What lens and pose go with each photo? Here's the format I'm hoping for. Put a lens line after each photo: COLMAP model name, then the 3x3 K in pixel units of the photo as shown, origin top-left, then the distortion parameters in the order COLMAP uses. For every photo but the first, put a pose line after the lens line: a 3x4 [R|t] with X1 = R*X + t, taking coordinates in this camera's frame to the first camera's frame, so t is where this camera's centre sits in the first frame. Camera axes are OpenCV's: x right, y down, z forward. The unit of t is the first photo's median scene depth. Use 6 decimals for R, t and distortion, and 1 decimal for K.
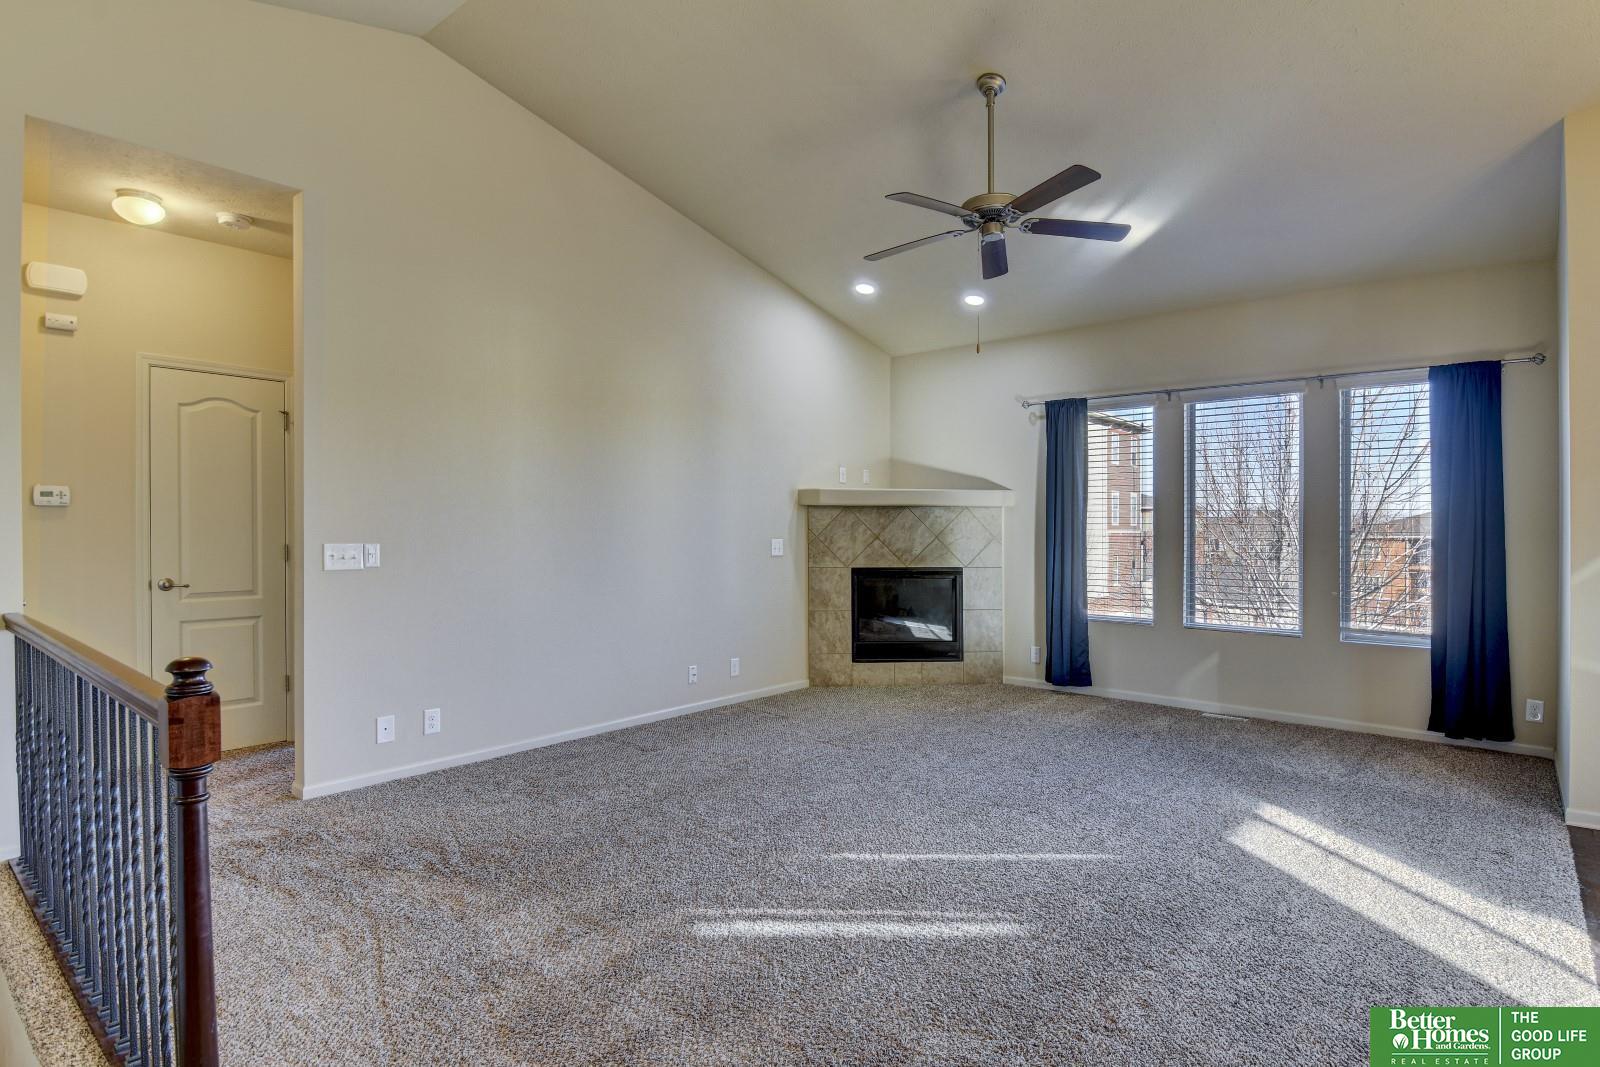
lens RADIAL K [[824.4, 0, 834.4], [0, 824.4, 528.9], [0, 0, 1]] dist [0.000147, -0.000757]
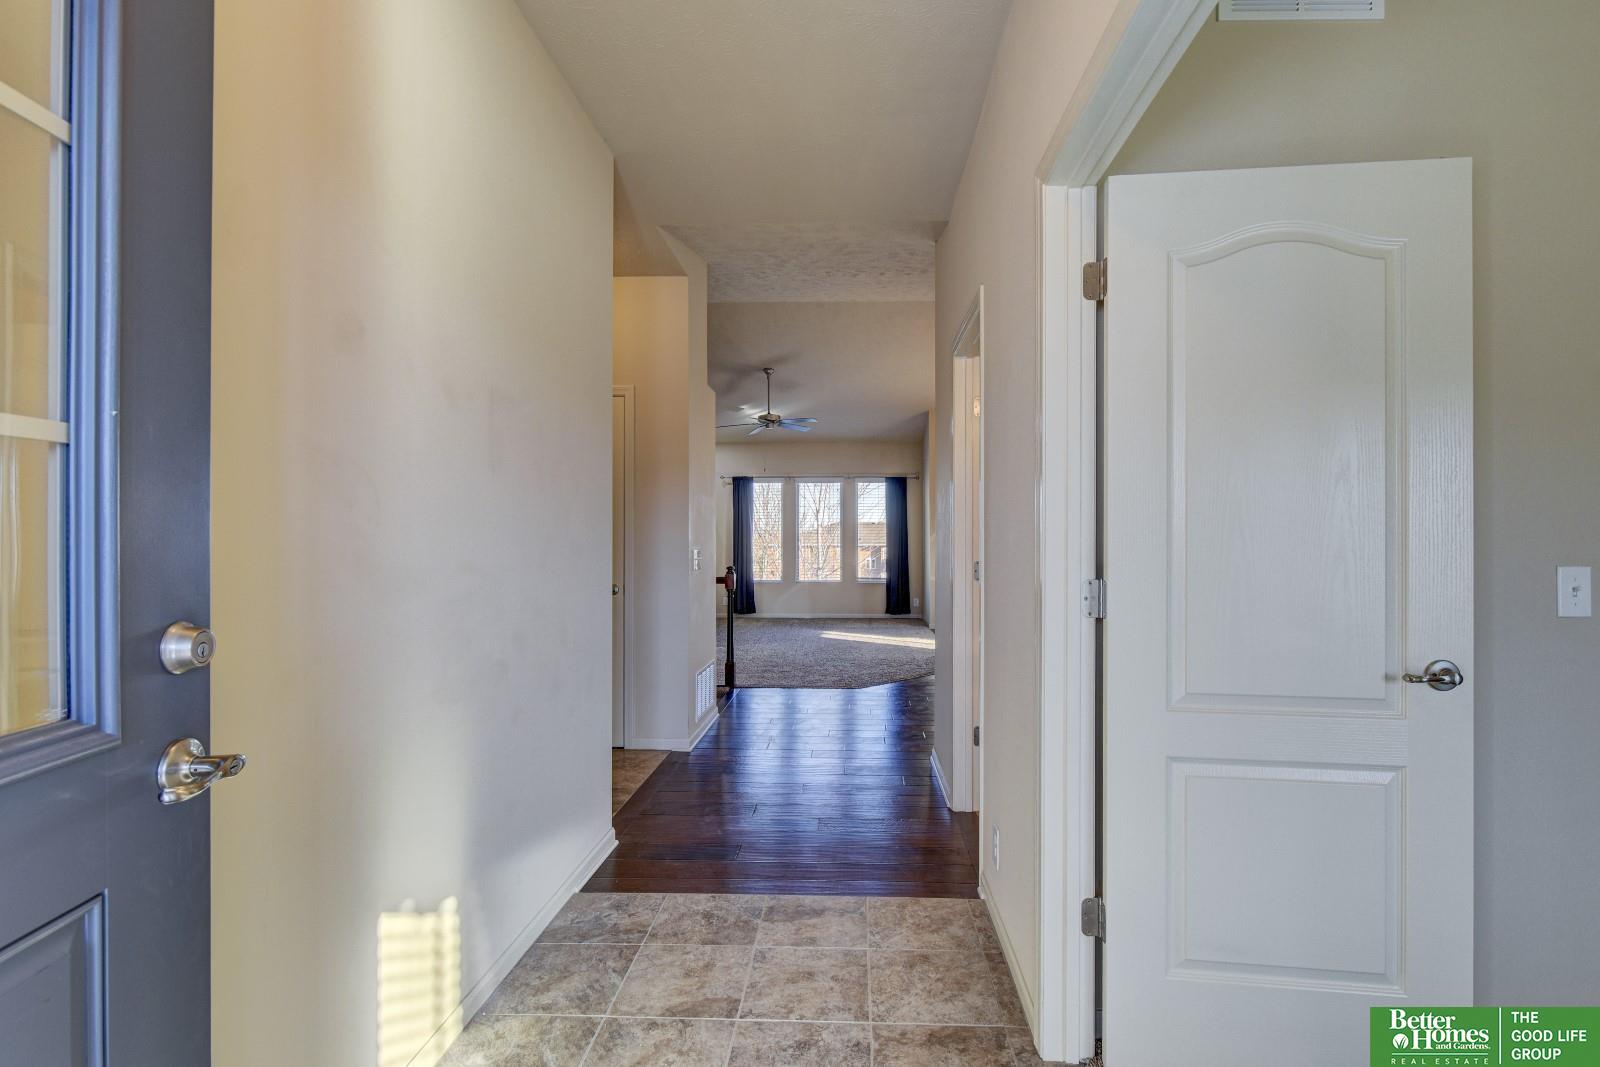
lens RADIAL K [[751.1, 0, 800.0], [0, 751.1, 533.5], [0, 0, 1]] dist [-0.000119, -0.000049]
pose [[0.820456, -0.001997, 0.571706, -0.678394], [0.006793, 0.999957, -0.006255, -0.000212], [-0.571670, 0.009016, 0.820434, -0.632734]]
